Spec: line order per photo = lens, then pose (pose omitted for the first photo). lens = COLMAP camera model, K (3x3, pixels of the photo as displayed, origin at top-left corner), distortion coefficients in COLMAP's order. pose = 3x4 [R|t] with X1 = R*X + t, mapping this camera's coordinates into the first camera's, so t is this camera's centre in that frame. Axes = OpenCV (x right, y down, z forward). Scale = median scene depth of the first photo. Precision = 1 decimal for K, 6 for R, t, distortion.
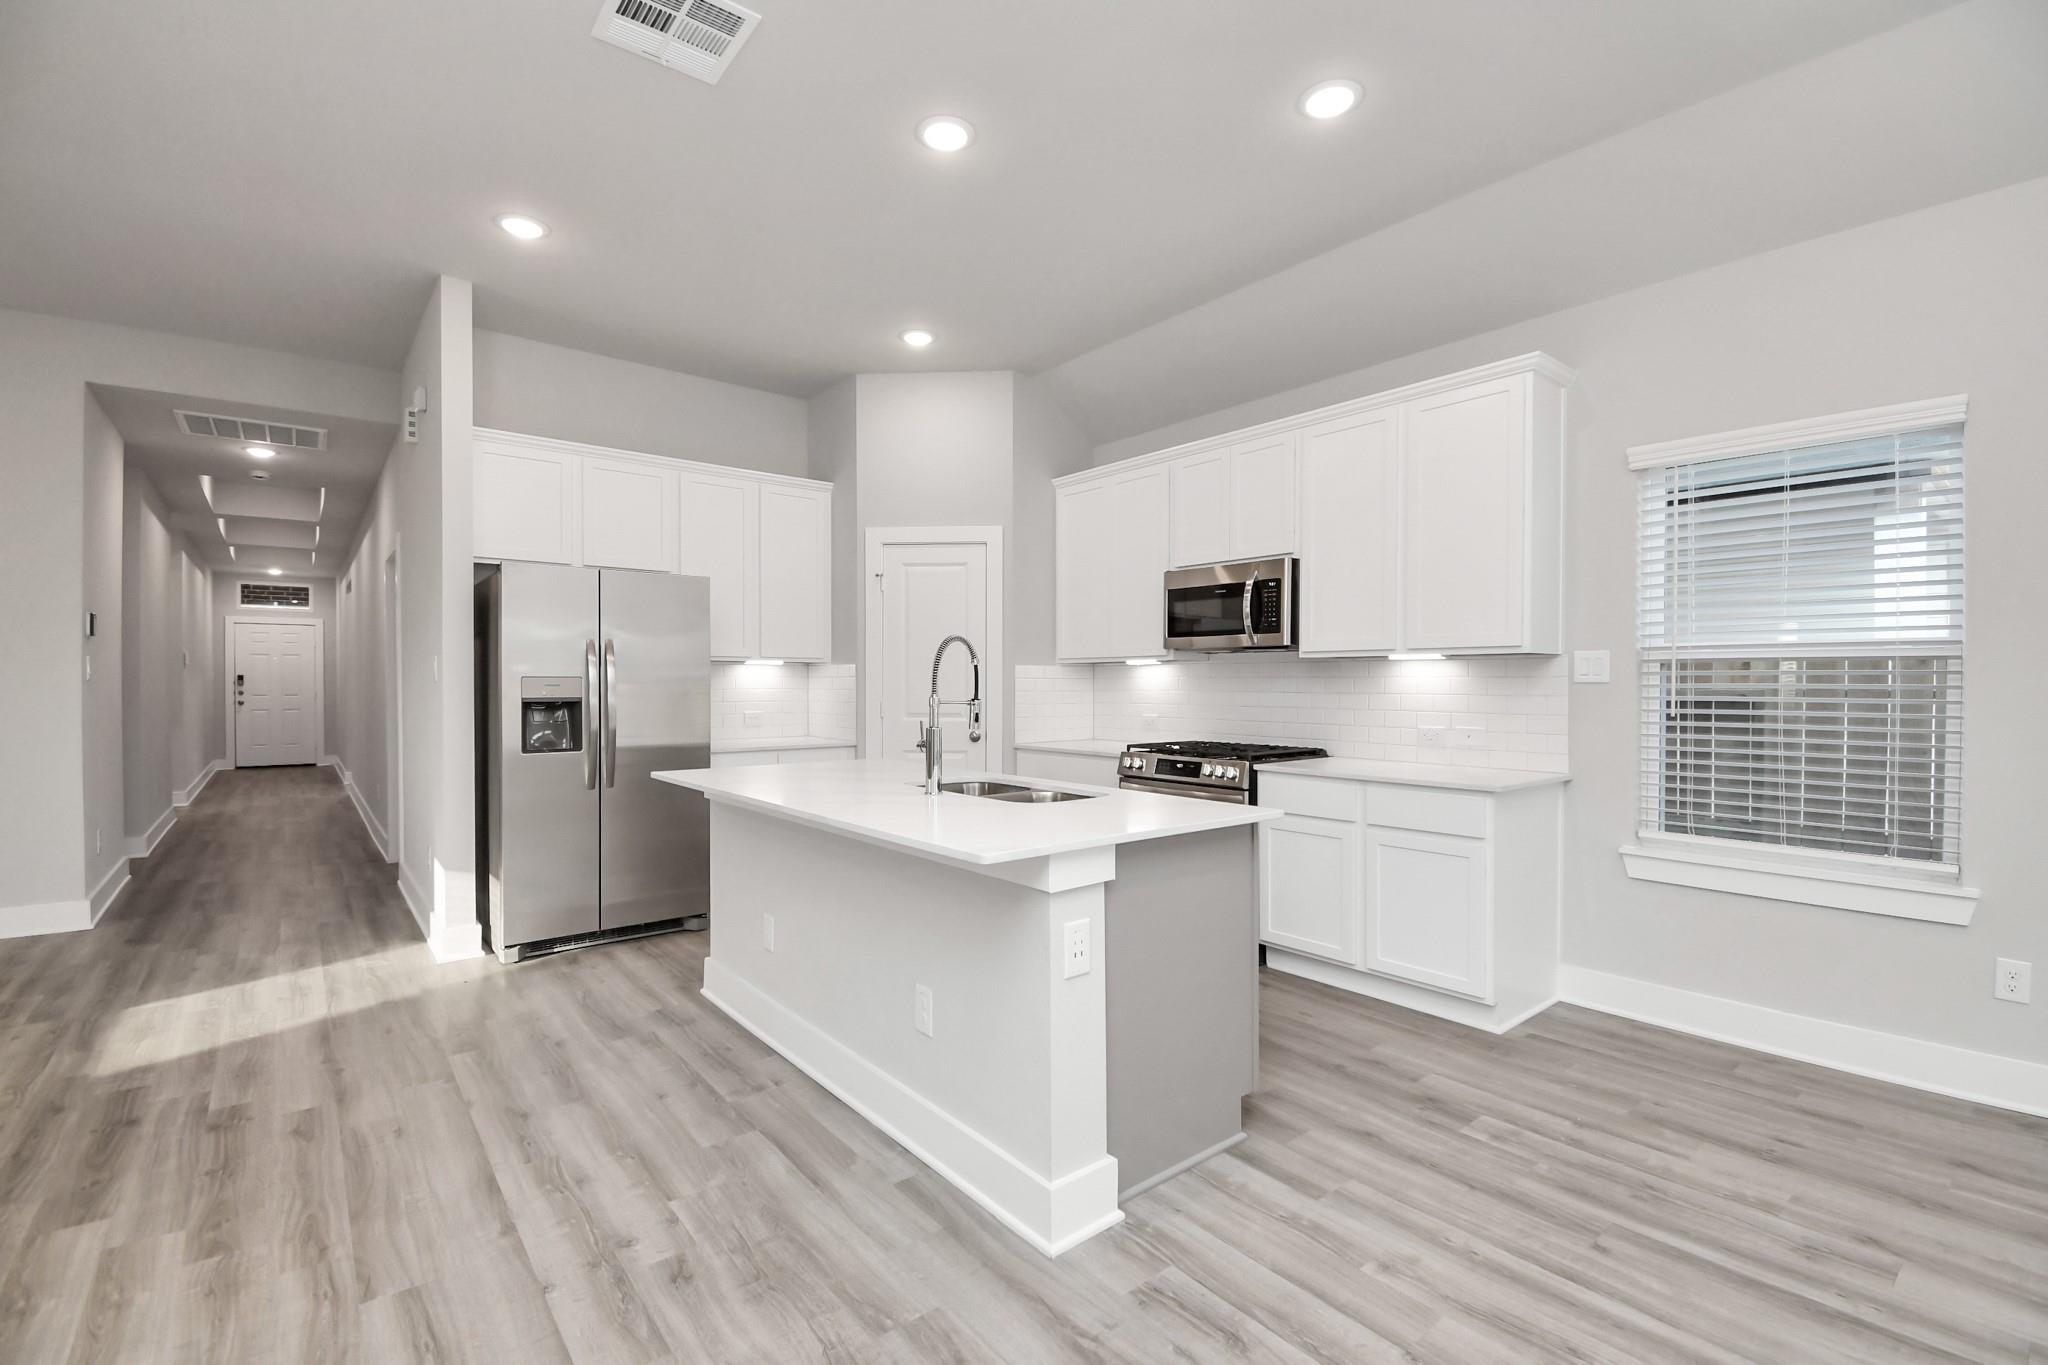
lens RADIAL K [[899.0, 0, 1024.0], [0, 899.0, 682.5], [0, 0, 1]] dist [-0.000131, -0.000028]
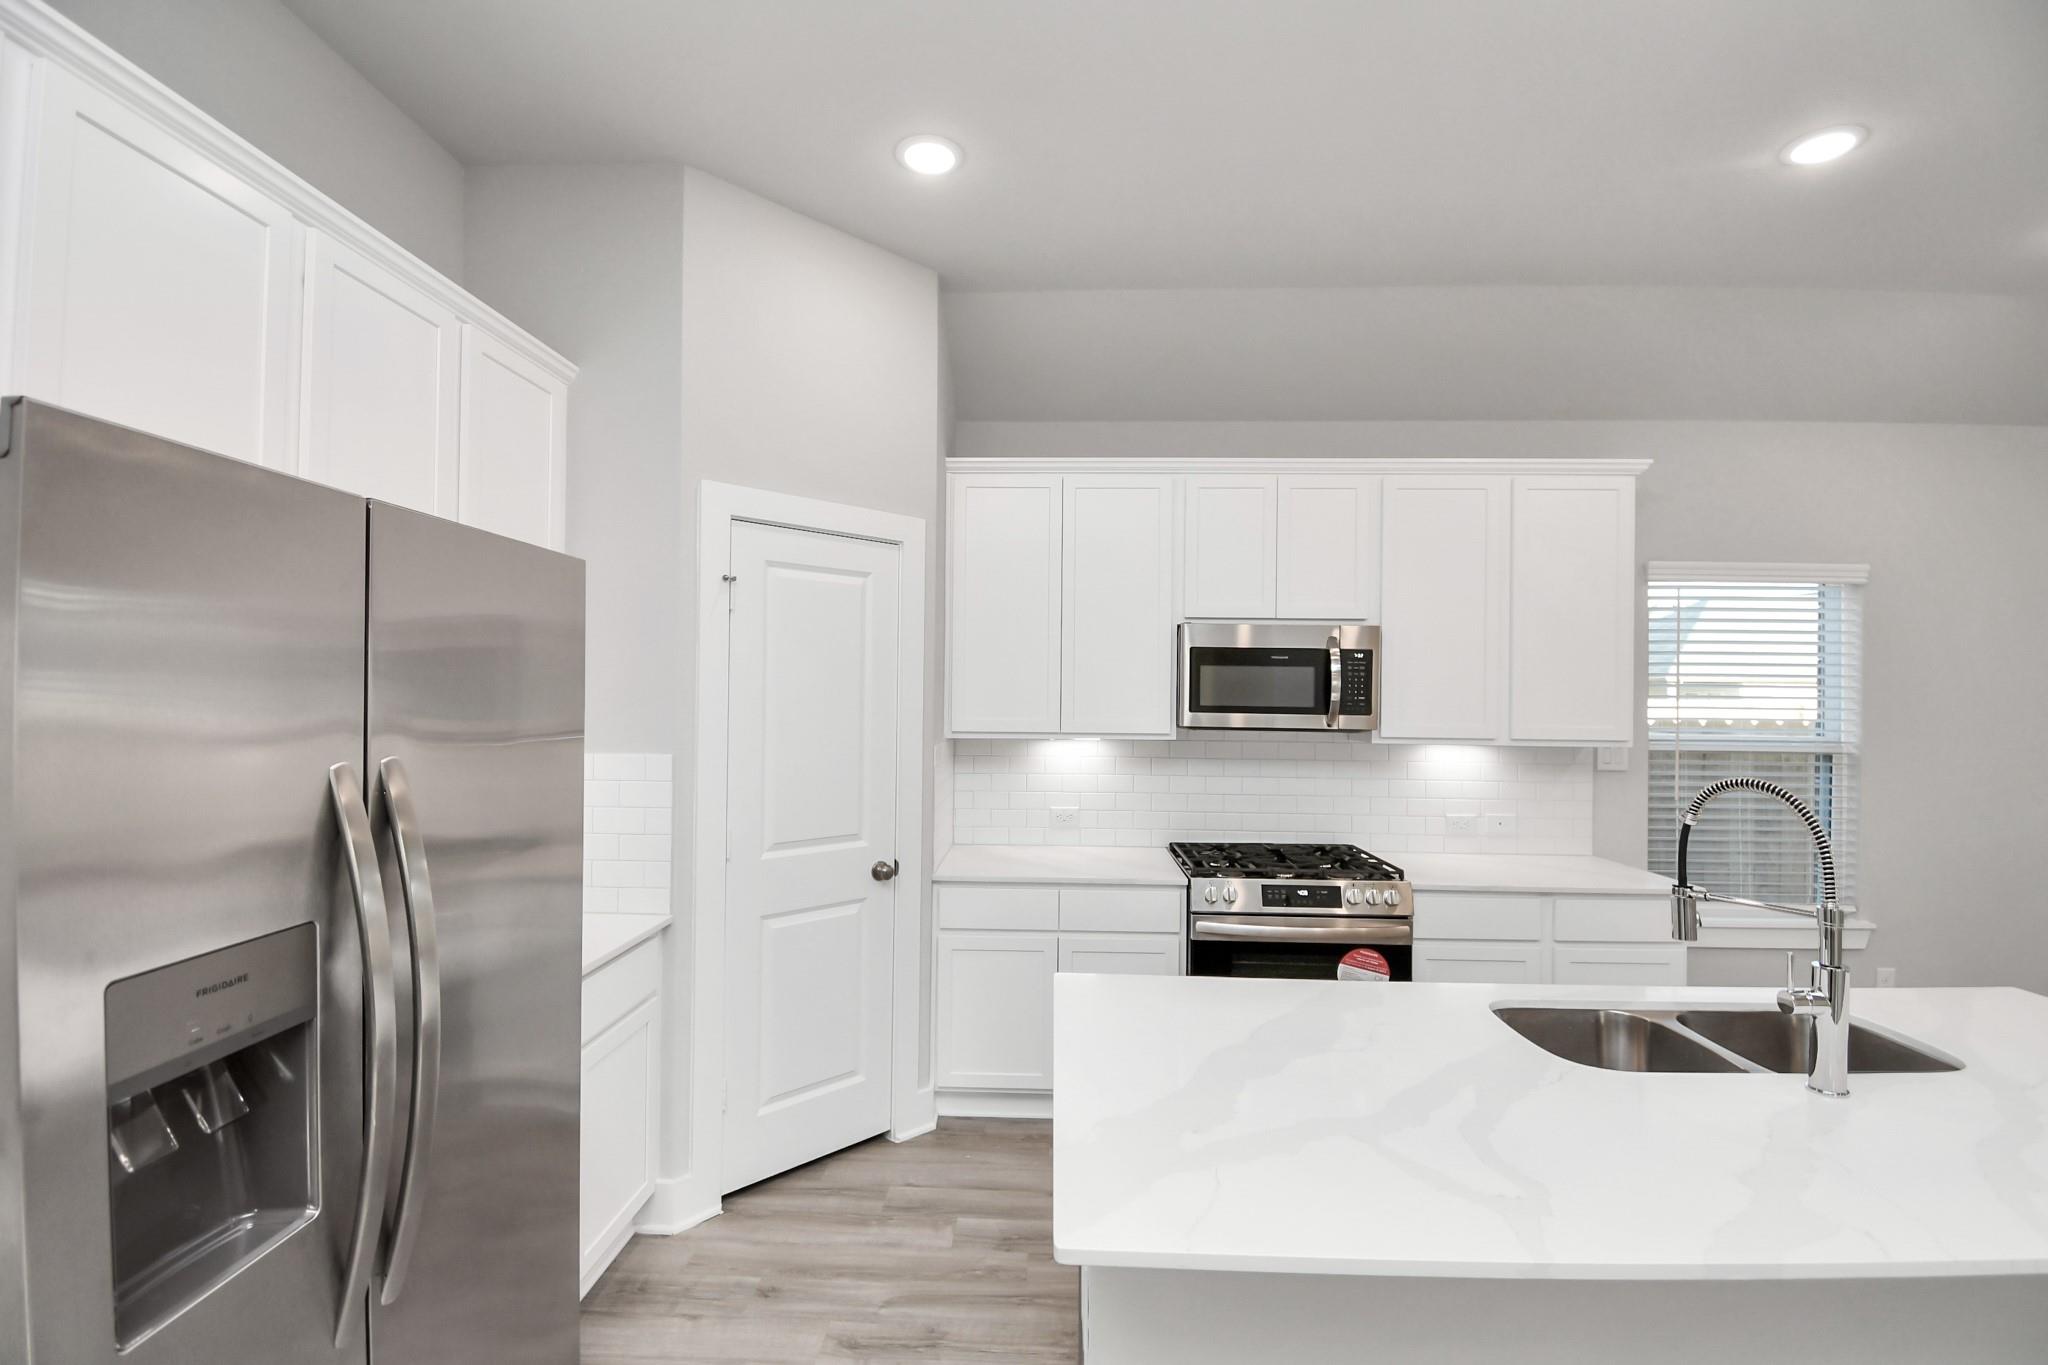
lens RADIAL K [[893.4, 0, 1023.1], [0, 893.4, 704.0], [0, 0, 1]] dist [-0.000478, -0.000092]
pose [[0.662836, 0.006163, 0.748739, -0.513713], [-0.007386, 0.999971, -0.001692, -0.058688], [-0.748728, -0.004409, 0.662863, 0.651527]]
